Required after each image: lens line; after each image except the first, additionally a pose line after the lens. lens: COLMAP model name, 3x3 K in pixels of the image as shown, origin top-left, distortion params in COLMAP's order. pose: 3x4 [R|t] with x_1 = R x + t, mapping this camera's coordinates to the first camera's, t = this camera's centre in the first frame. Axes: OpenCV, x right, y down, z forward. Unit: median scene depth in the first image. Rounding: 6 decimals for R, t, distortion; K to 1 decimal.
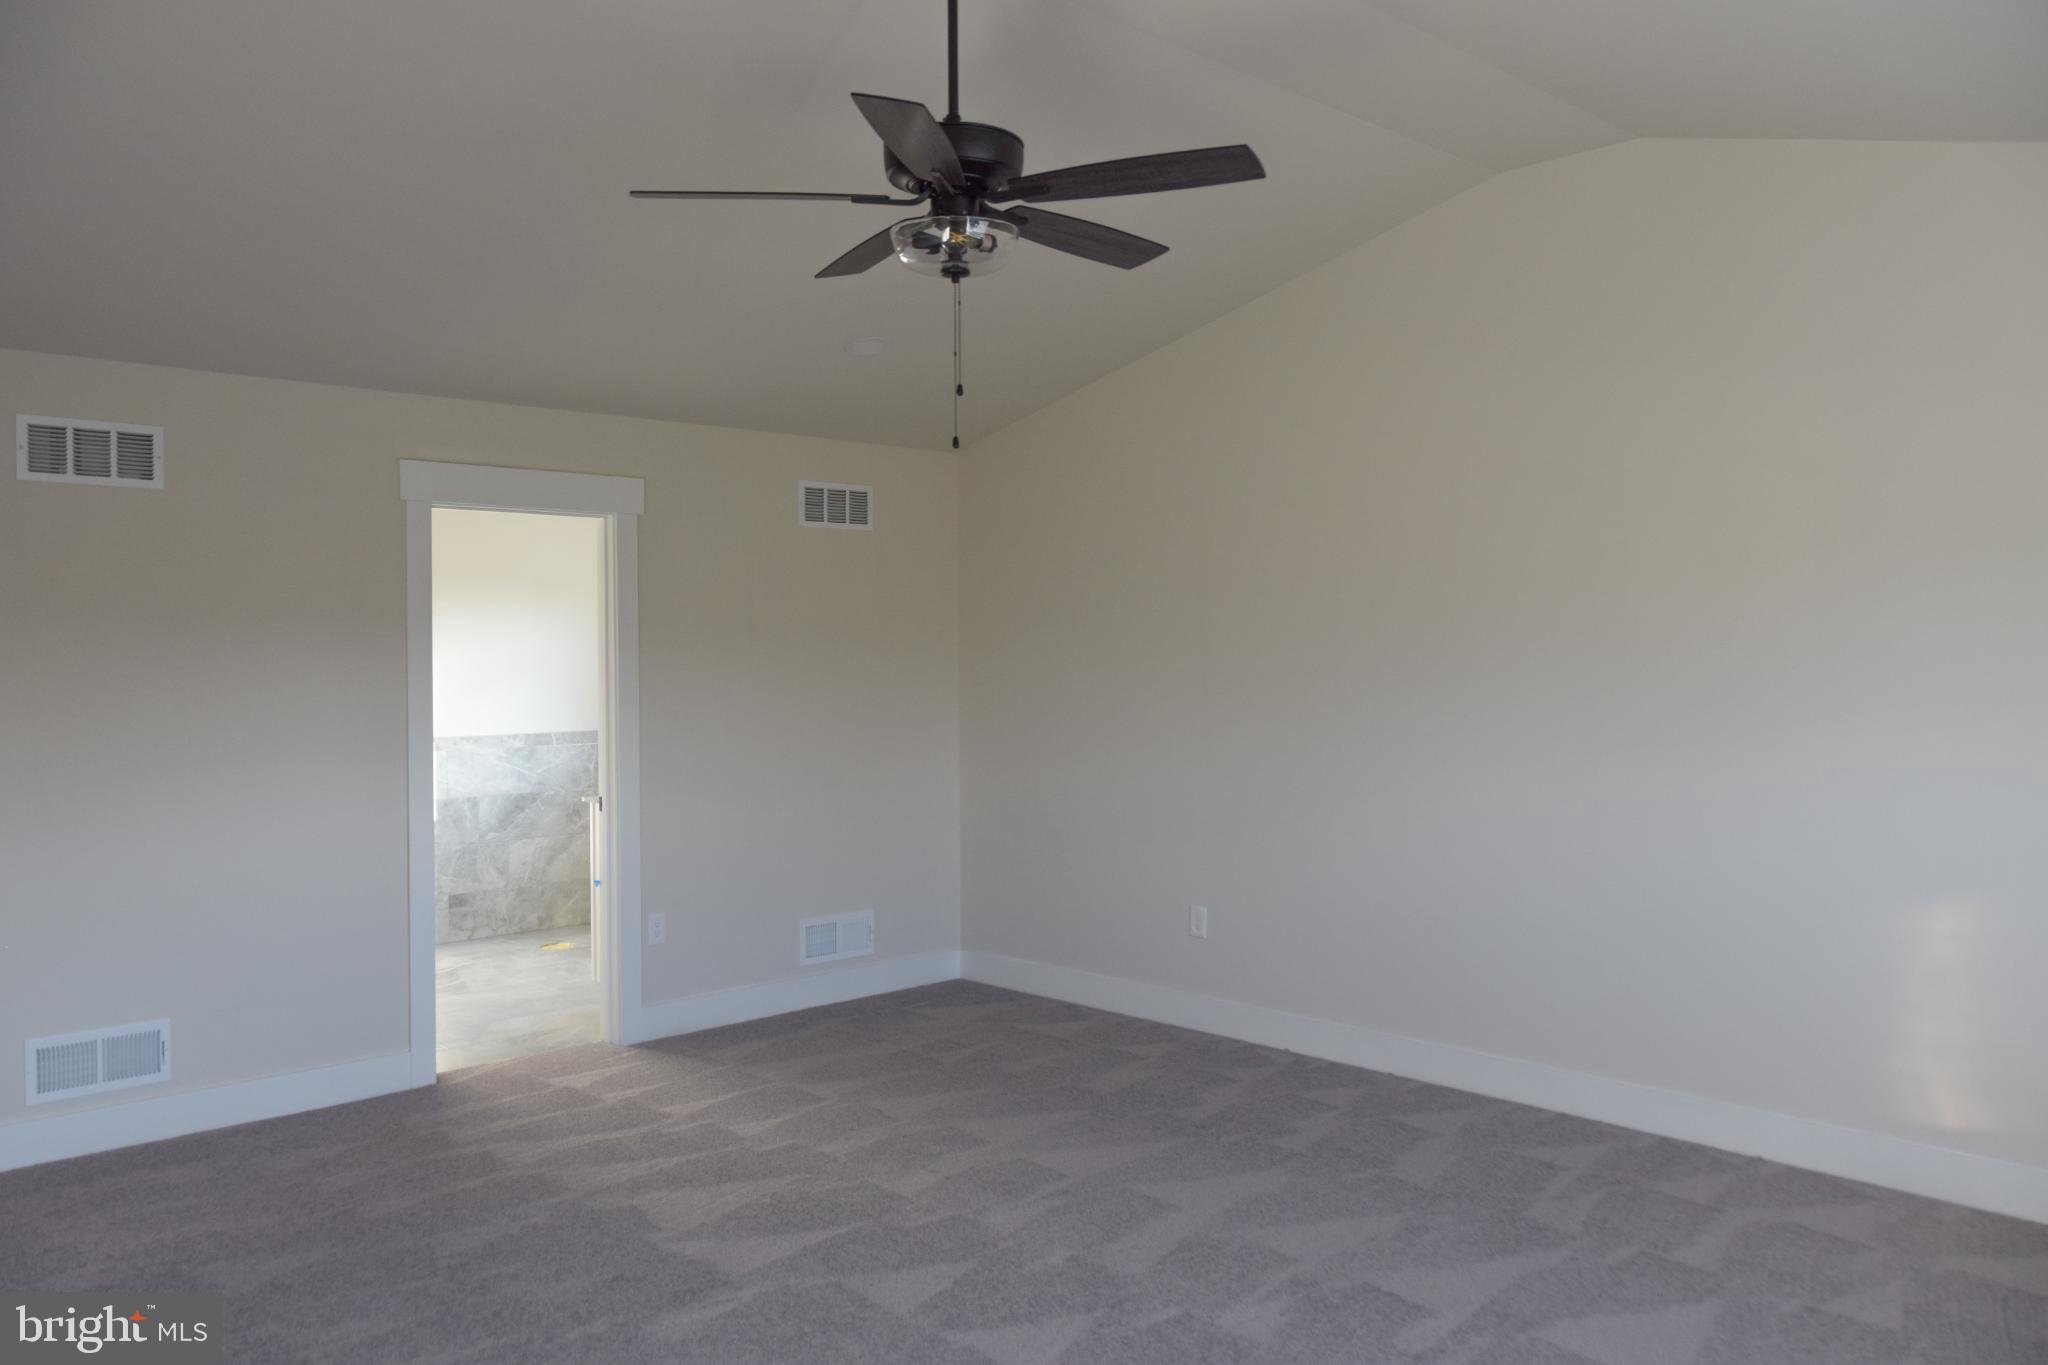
lens RADIAL K [[1577.1, 0, 1024.0], [0, 1577.1, 682.5], [0, 0, 1]] dist [0.006282, 0.003523]
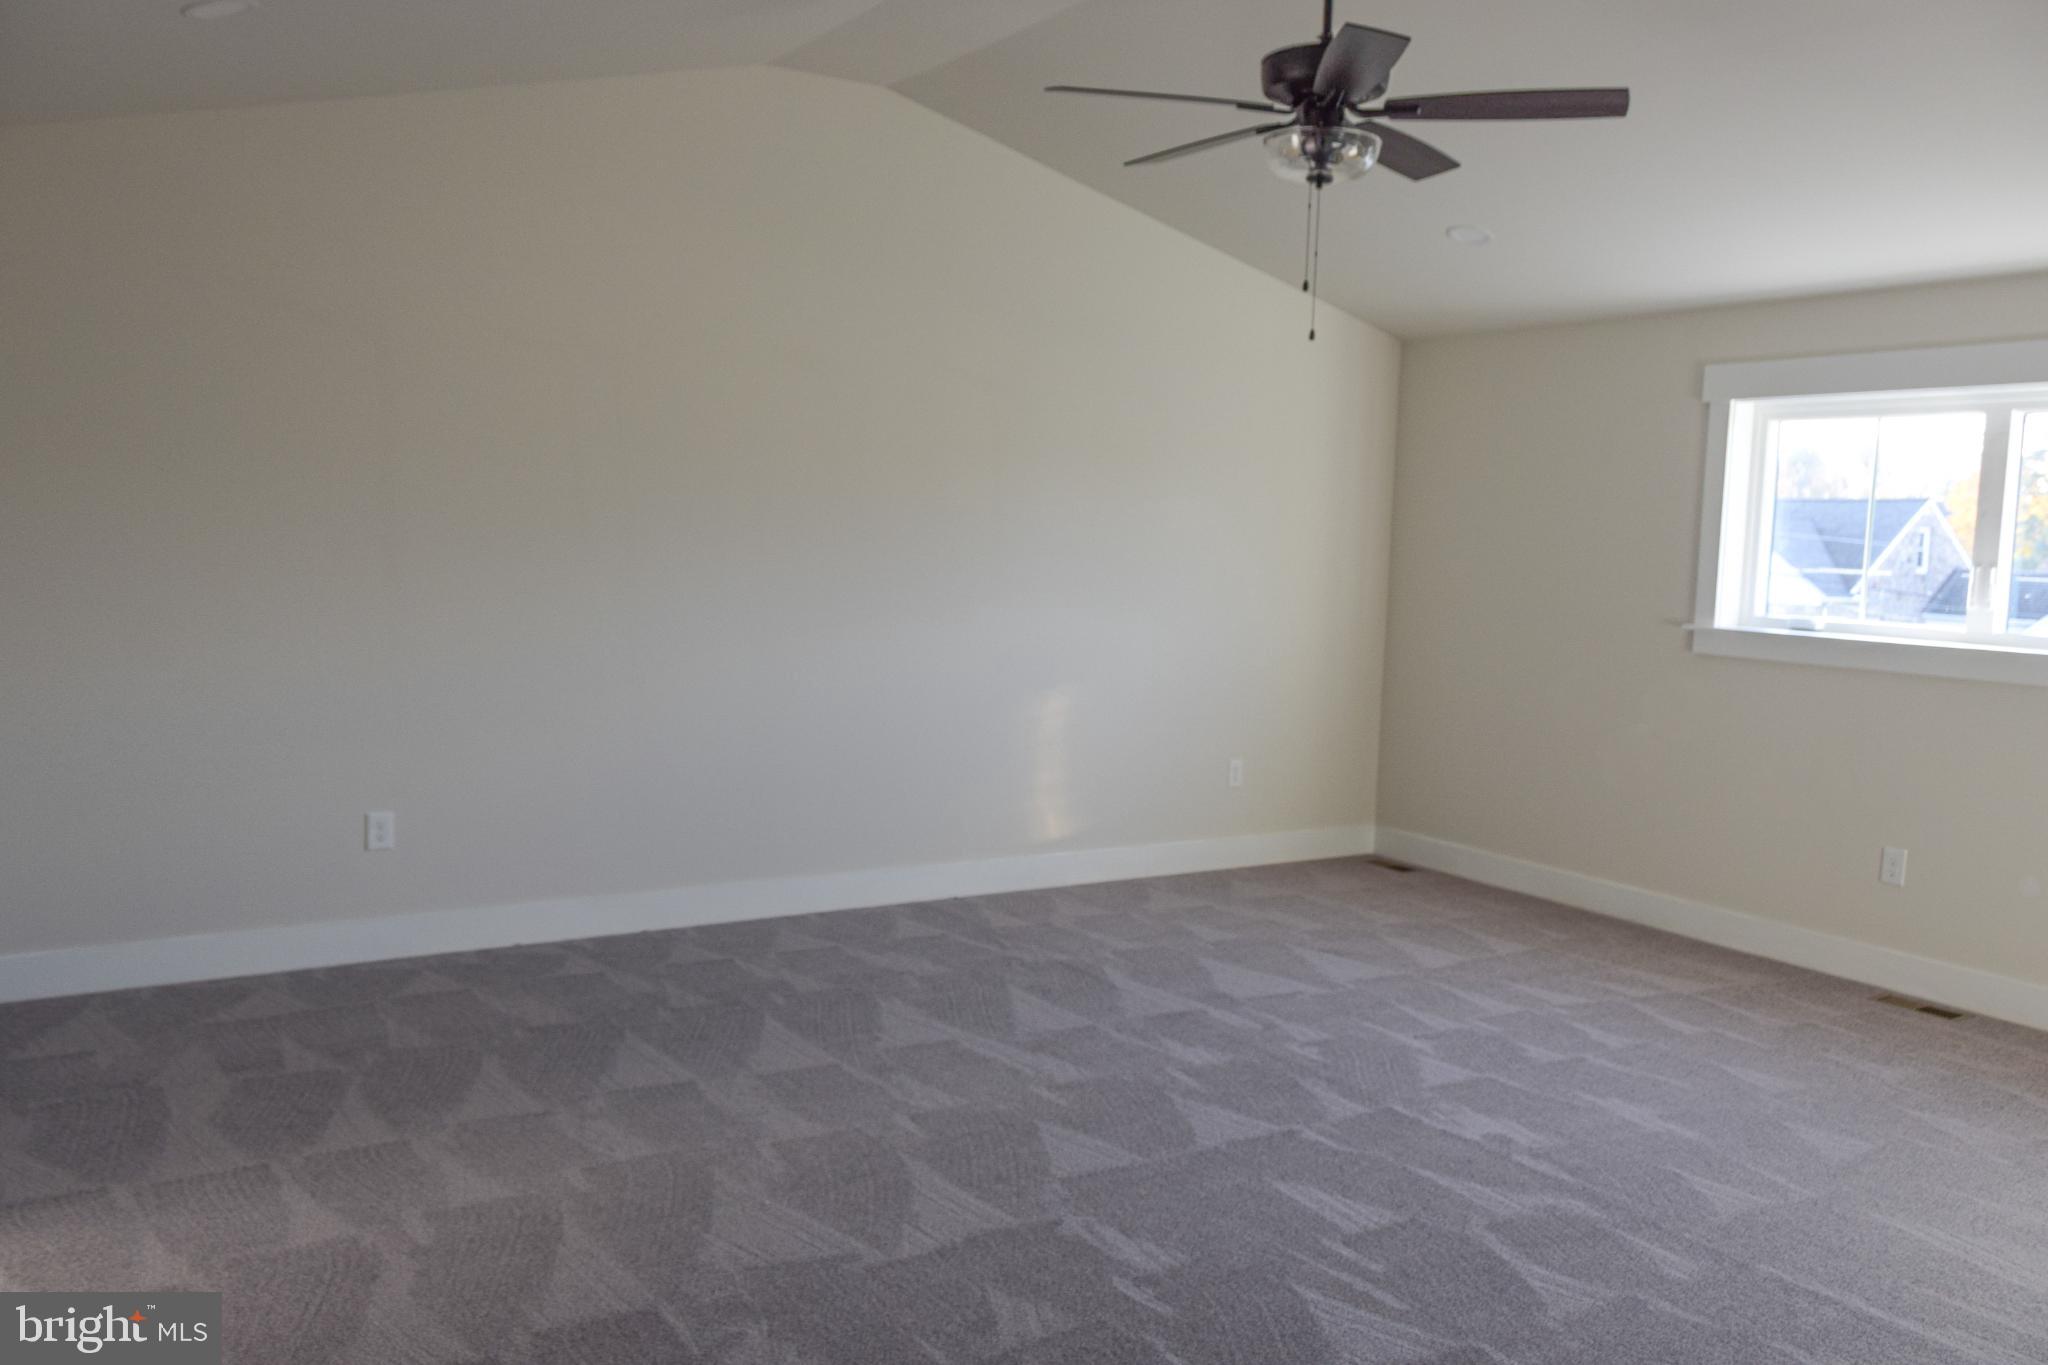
lens RADIAL K [[1584.5, 0, 1023.5], [0, 1584.5, 720.9], [0, 0, 1]] dist [-0.002675, -0.000142]
pose [[0.217645, -0.112676, 0.969502, -0.875947], [-0.009693, 0.993016, 0.117584, -0.009772], [-0.975980, -0.034989, 0.215033, 0.701439]]
